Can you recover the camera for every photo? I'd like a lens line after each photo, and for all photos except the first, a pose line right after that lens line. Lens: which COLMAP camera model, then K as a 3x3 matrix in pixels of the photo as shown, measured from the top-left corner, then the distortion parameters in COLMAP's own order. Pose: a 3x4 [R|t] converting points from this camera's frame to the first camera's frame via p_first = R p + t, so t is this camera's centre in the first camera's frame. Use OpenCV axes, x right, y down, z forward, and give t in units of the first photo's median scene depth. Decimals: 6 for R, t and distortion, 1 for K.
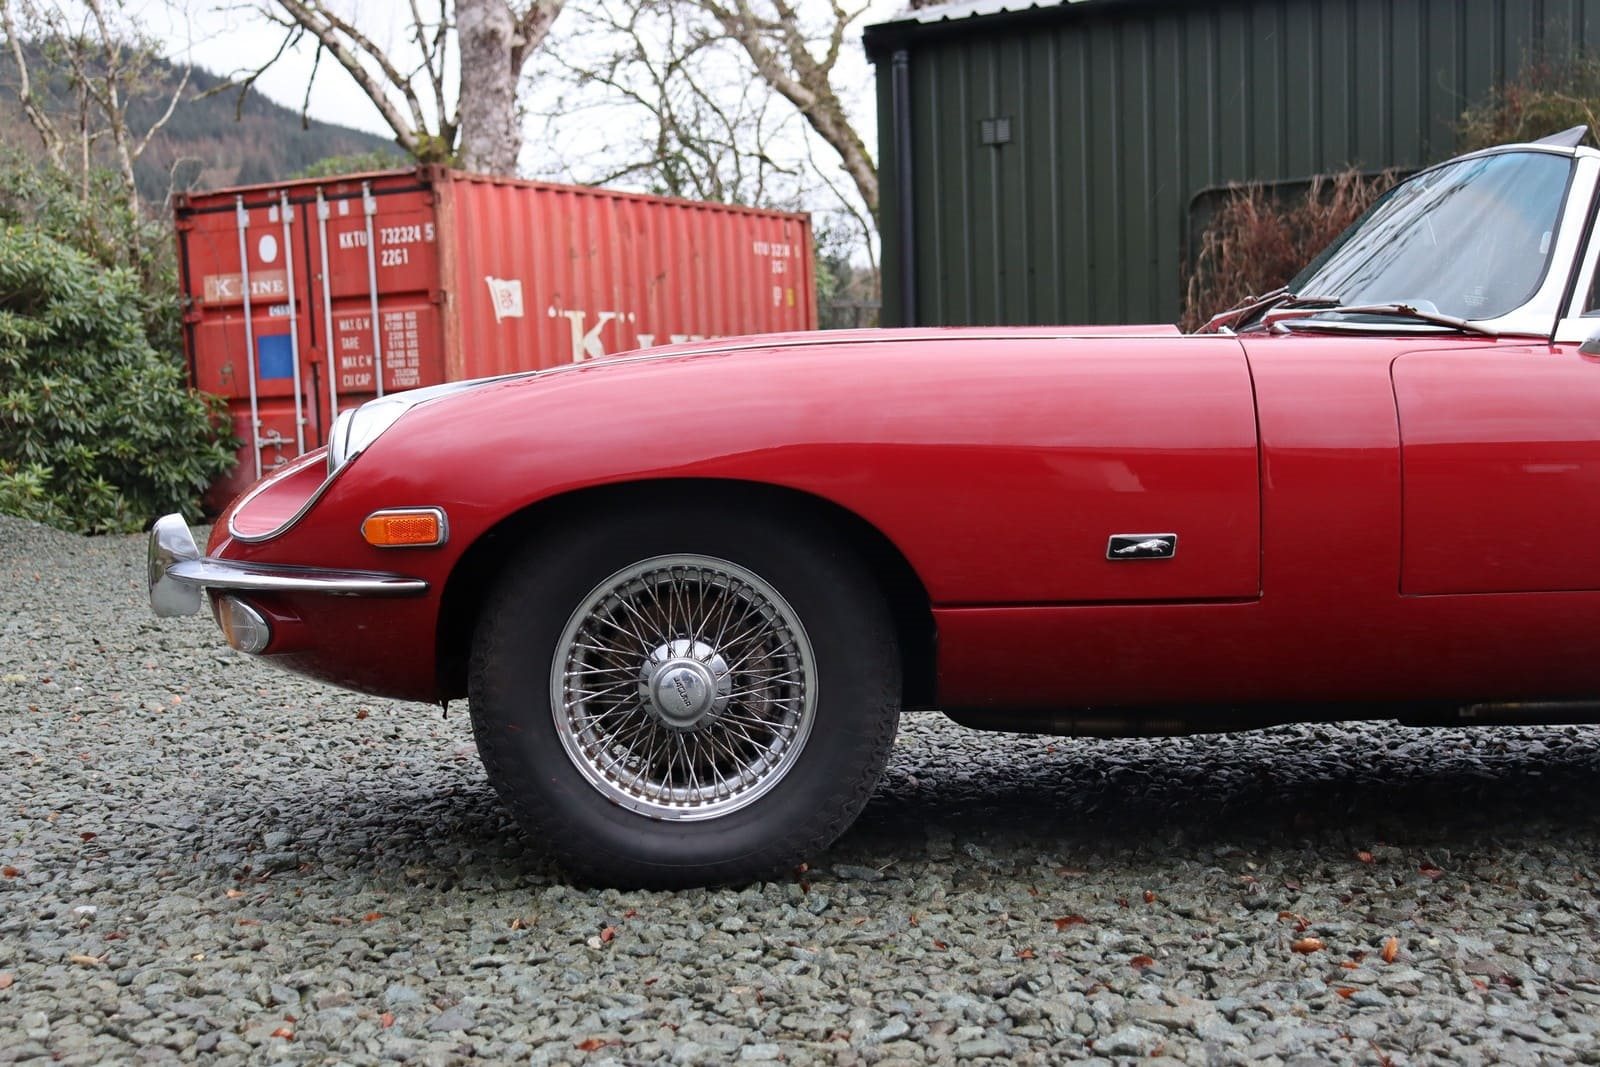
lens RADIAL K [[2001.3, 0, 800.0], [0, 2001.3, 533.5], [0, 0, 1]] dist [-0.038508, 0.294410]
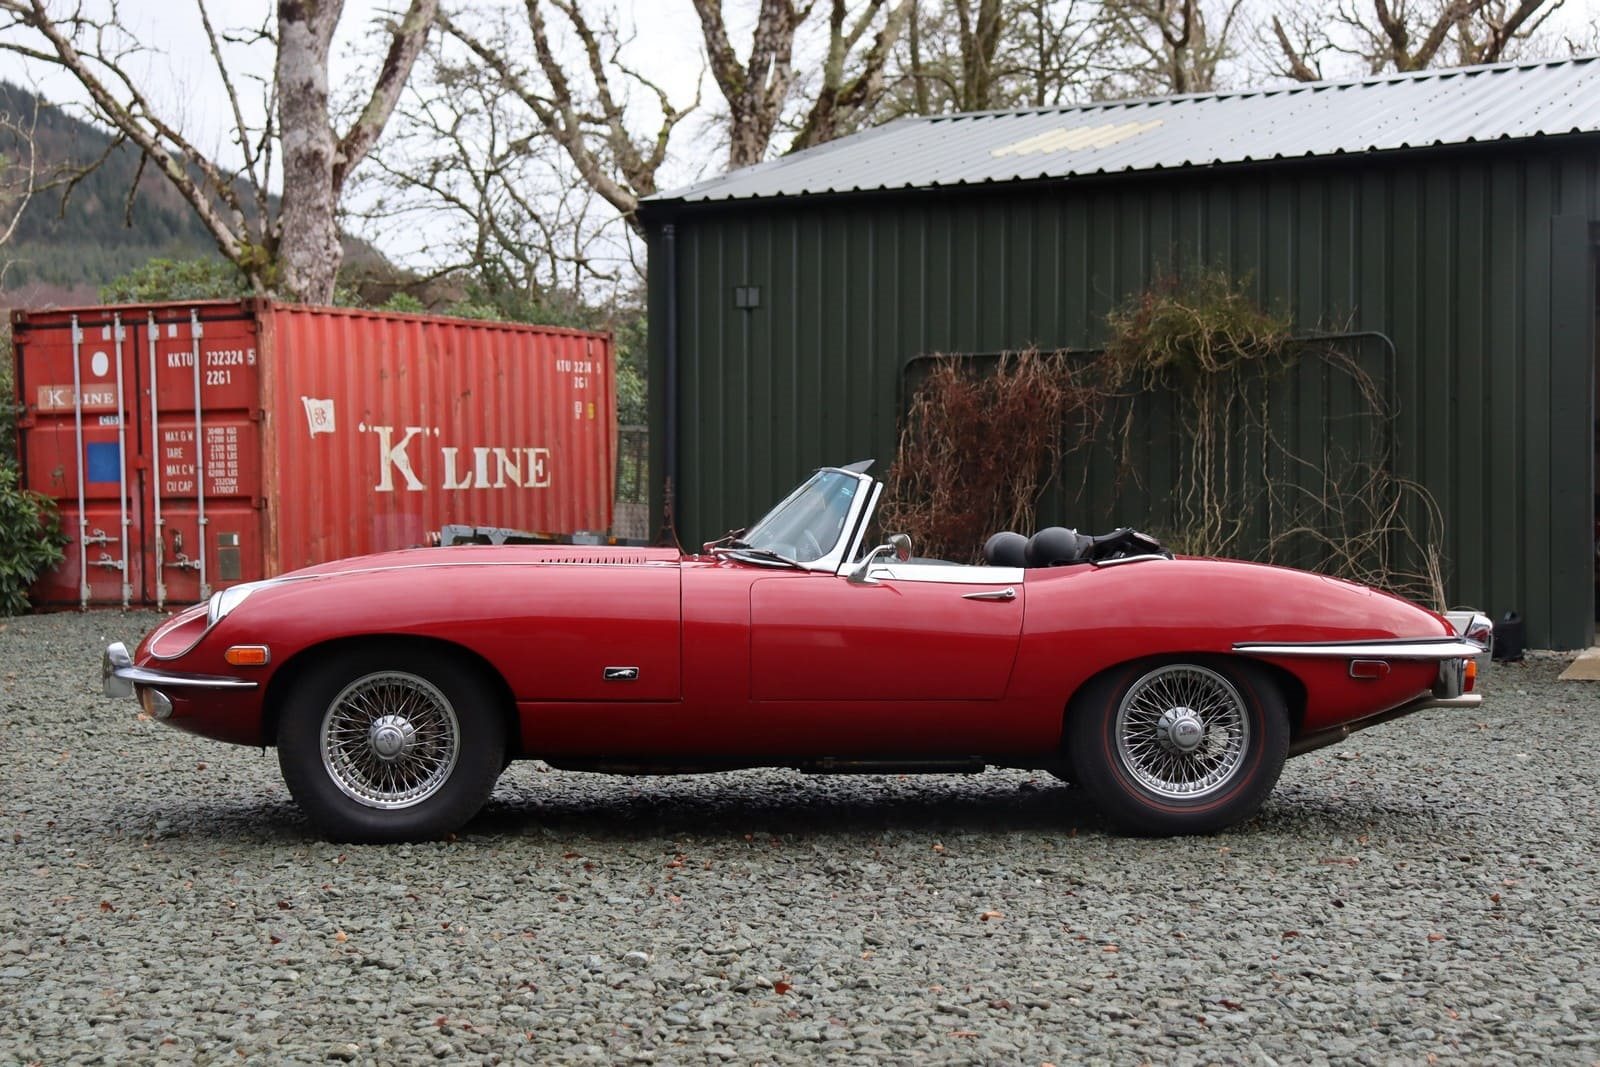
lens RADIAL K [[2256.3, 0, 798.9], [0, 2256.3, 544.8], [0, 0, 1]] dist [0.008302, 0.355464]
pose [[0.997724, 0.027016, 0.061789, 0.043151], [-0.024917, 0.999094, -0.034498, -0.010181], [-0.062665, 0.032880, 0.997493, -0.266443]]
